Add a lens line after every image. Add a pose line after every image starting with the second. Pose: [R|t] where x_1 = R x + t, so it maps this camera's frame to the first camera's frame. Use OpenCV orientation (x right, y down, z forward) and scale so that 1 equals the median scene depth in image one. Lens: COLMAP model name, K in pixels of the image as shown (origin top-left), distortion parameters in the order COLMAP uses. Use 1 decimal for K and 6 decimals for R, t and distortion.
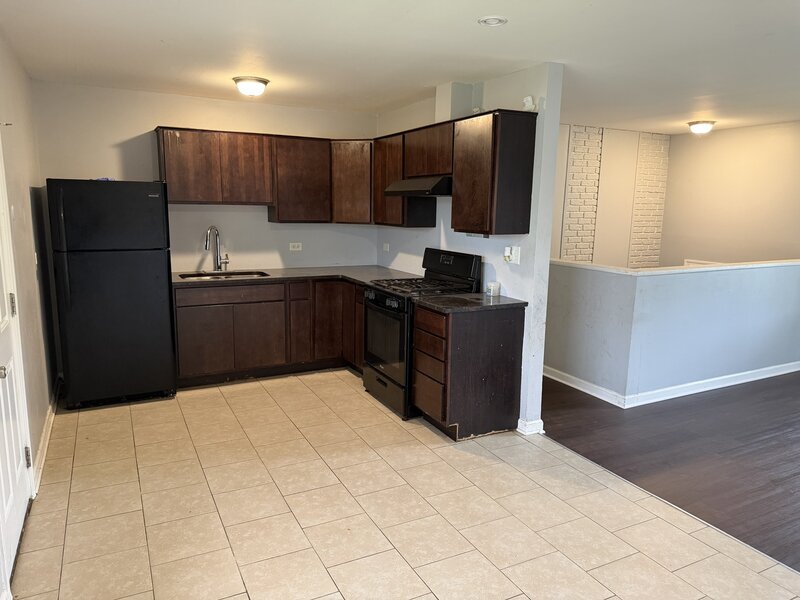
lens RADIAL K [[570.7, 0, 397.6], [0, 570.7, 295.7], [0, 0, 1]] dist [0.058961, -0.070118]
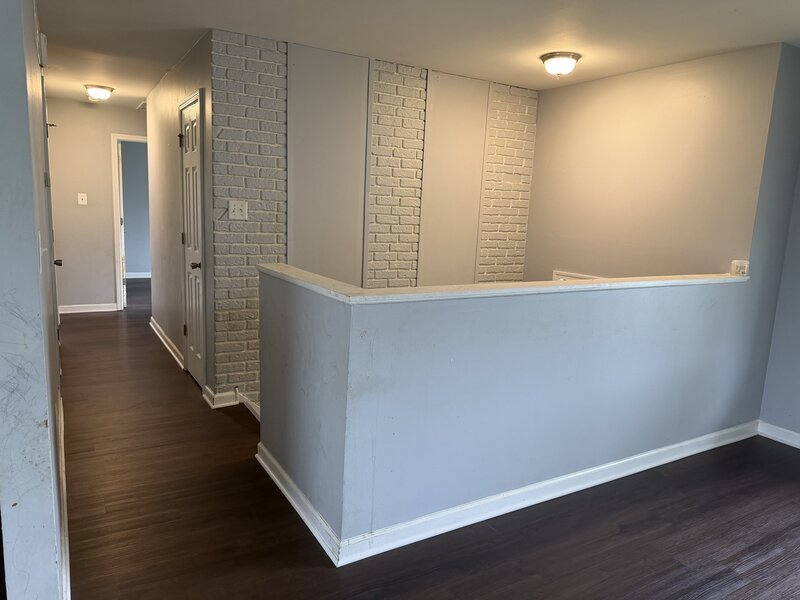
lens RADIAL K [[570.7, 0, 392.7], [0, 570.7, 301.5], [0, 0, 1]] dist [0.058961, -0.070118]
pose [[0.998213, 0.017231, 0.057214, 0.414319], [-0.017333, 0.999849, 0.001281, -0.036769], [-0.057183, -0.002271, 0.998361, 0.501422]]
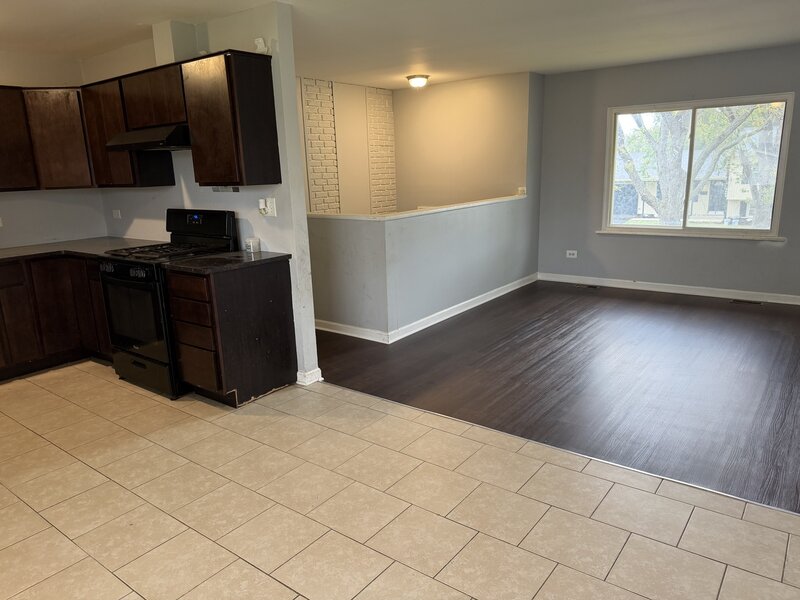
lens RADIAL K [[570.7, 0, 396.7], [0, 570.7, 304.8], [0, 0, 1]] dist [0.058961, -0.070118]
pose [[0.901072, -0.146915, 0.408025, -0.019175], [0.118888, 0.988507, 0.093374, 0.024725], [-0.417054, -0.035628, 0.908183, 0.024291]]
